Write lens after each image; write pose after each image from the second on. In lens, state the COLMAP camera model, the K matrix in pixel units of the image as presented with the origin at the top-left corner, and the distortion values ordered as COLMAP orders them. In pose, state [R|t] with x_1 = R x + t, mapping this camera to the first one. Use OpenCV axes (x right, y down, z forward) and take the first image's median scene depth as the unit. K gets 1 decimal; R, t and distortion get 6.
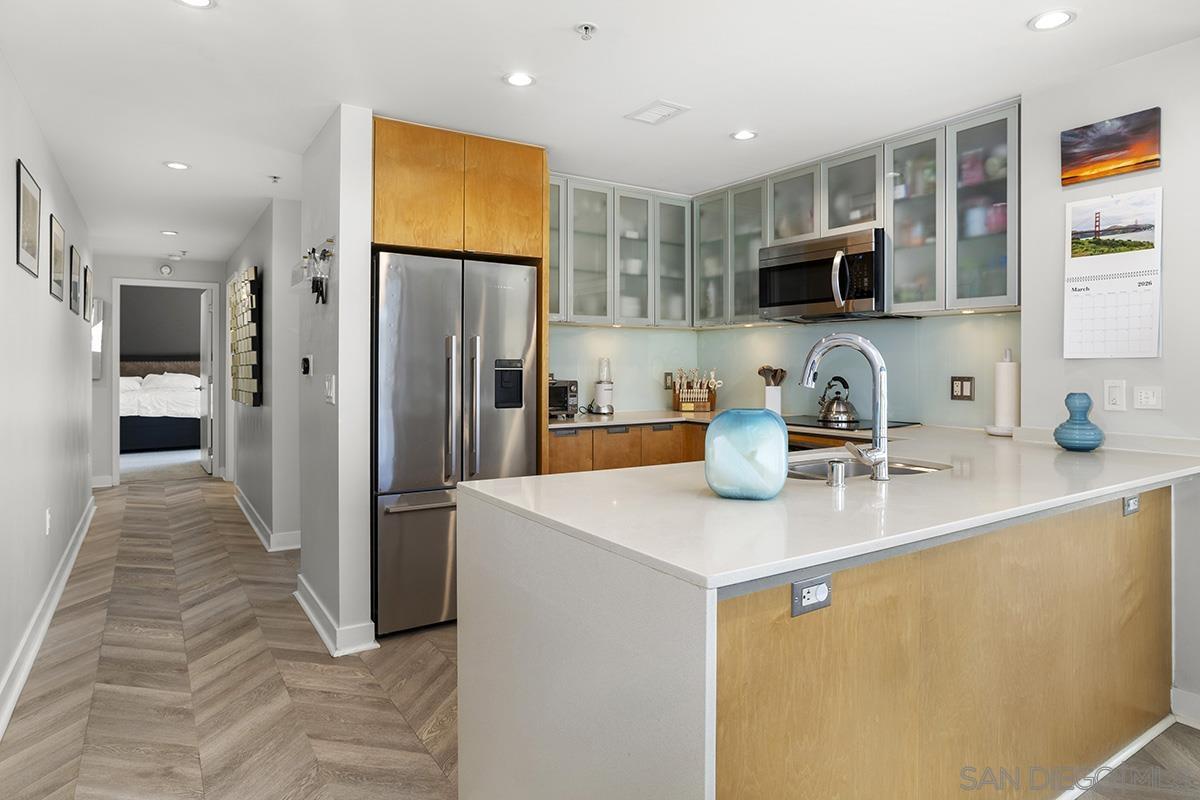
lens RADIAL K [[695.1, 0, 605.7], [0, 695.1, 363.2], [0, 0, 1]] dist [-0.053239, 0.036751]
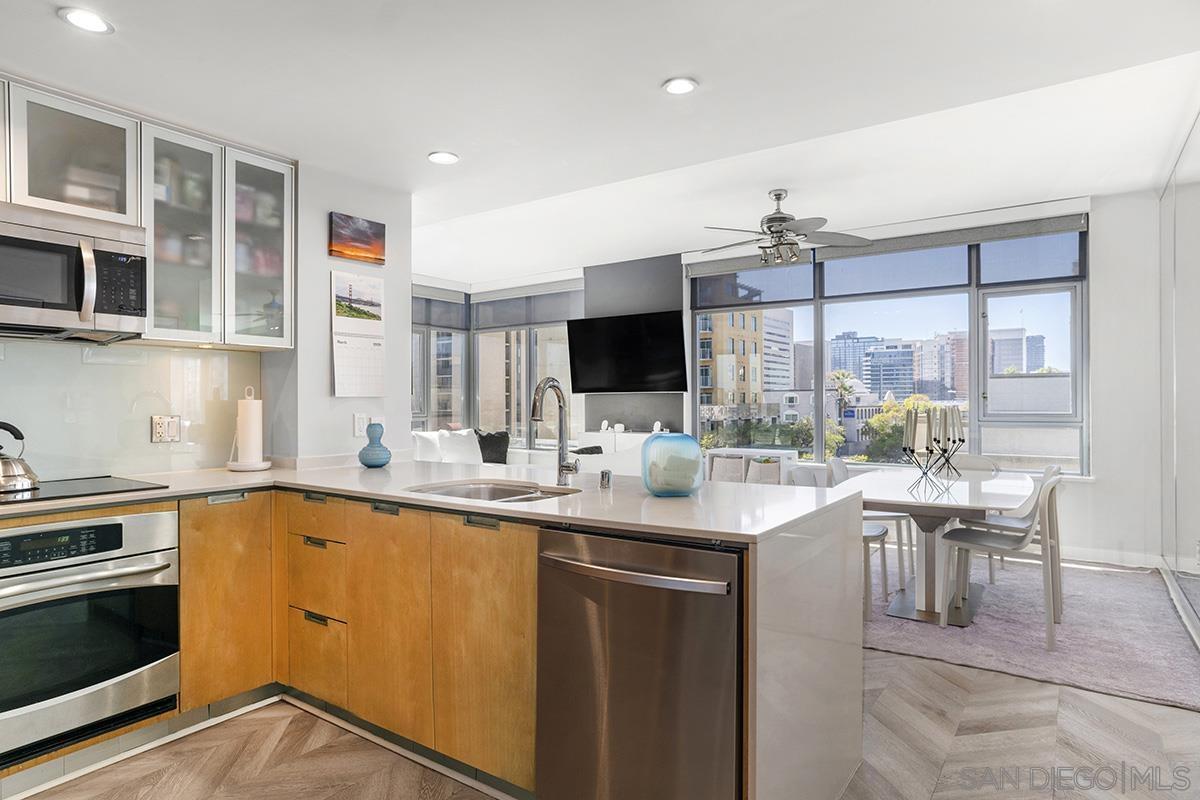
lens RADIAL K [[683.1, 0, 600.0], [0, 683.1, 400.0], [0, 0, 1]] dist [-0.051659, 0.033539]
pose [[-0.365341, -0.000143, 0.930874, -0.507270], [0.001244, 0.999999, 0.000642, -0.000960], [-0.930873, 0.001393, -0.365340, 0.794591]]
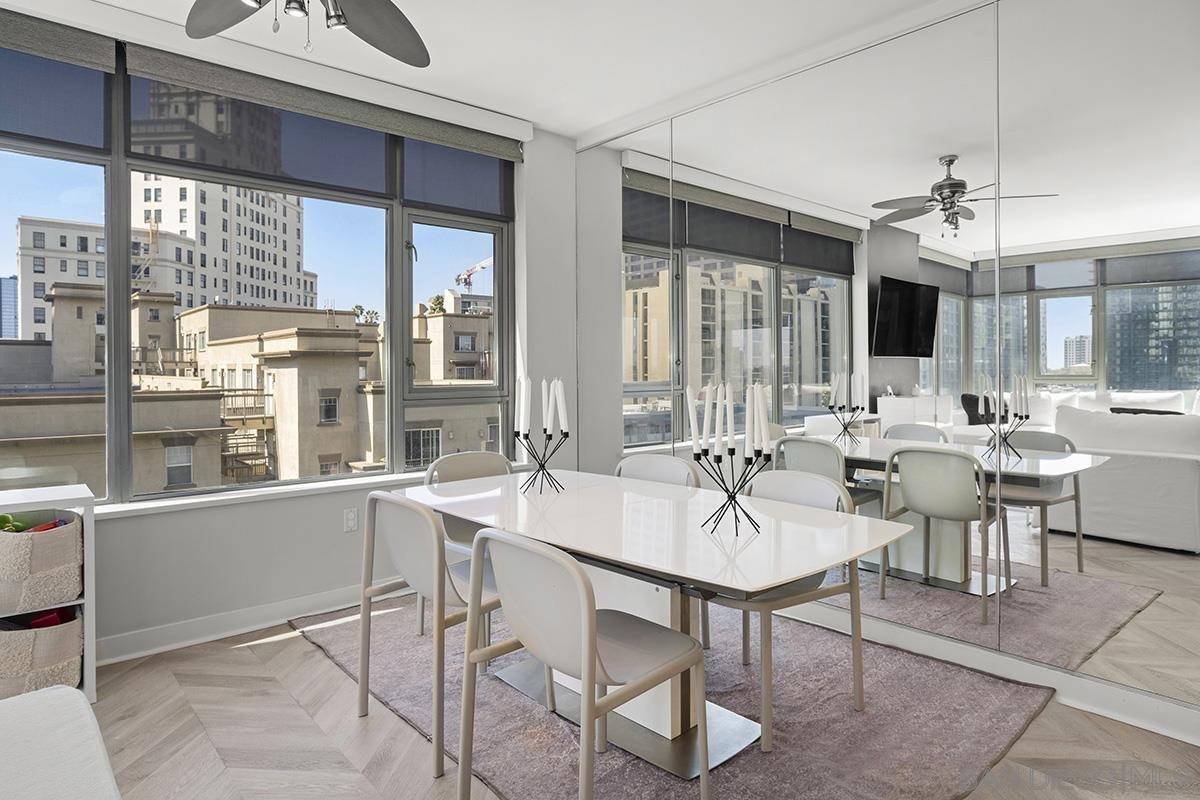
lens RADIAL K [[693.3, 0, 597.3], [0, 693.3, 376.9], [0, 0, 1]] dist [-0.053671, 0.036044]
pose [[-0.990986, 0.003016, -0.133933, 0.544177], [0.001492, 0.999933, 0.011479, 0.001888], [0.133958, 0.011176, -0.990924, 0.504202]]
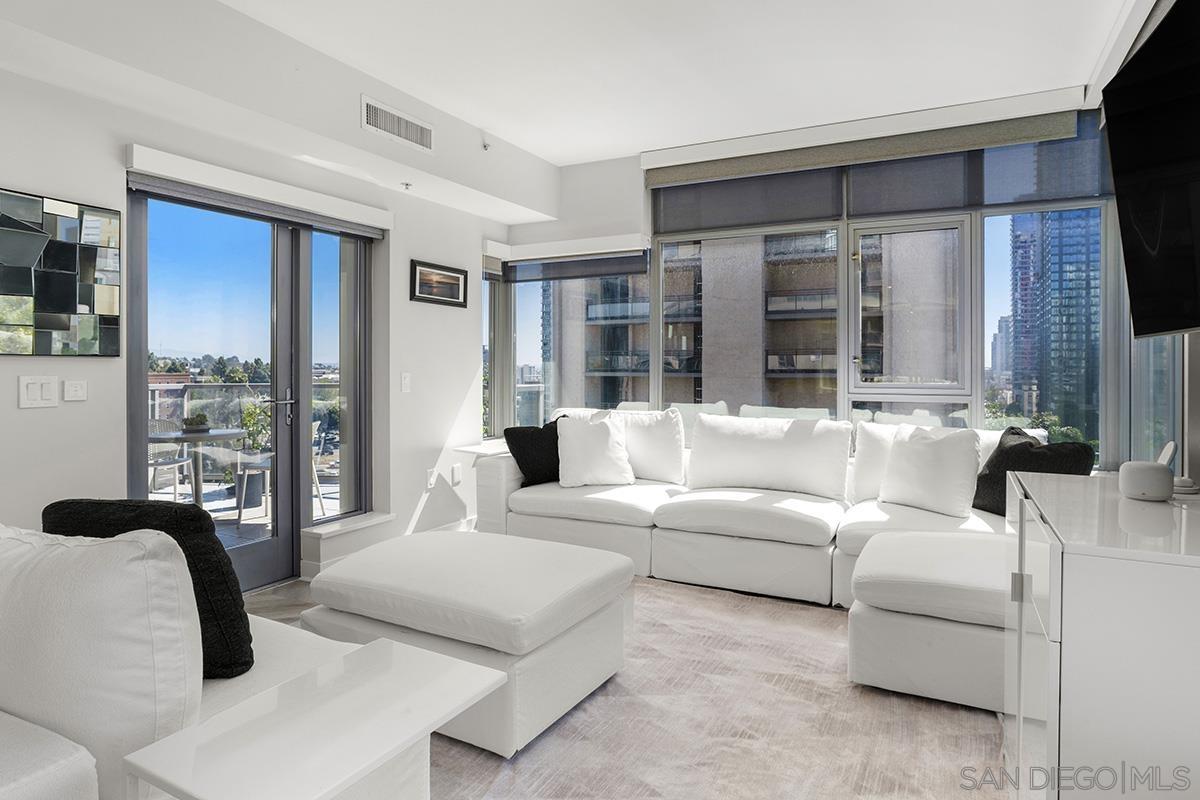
lens RADIAL K [[695.1, 0, 605.7], [0, 695.1, 363.2], [0, 0, 1]] dist [-0.053239, 0.036751]
pose [[0.871289, 0.000008, 0.490770, 0.897838], [0.000460, 1.000000, -0.000833, 0.004546], [-0.490769, 0.000952, 0.871289, -0.287125]]
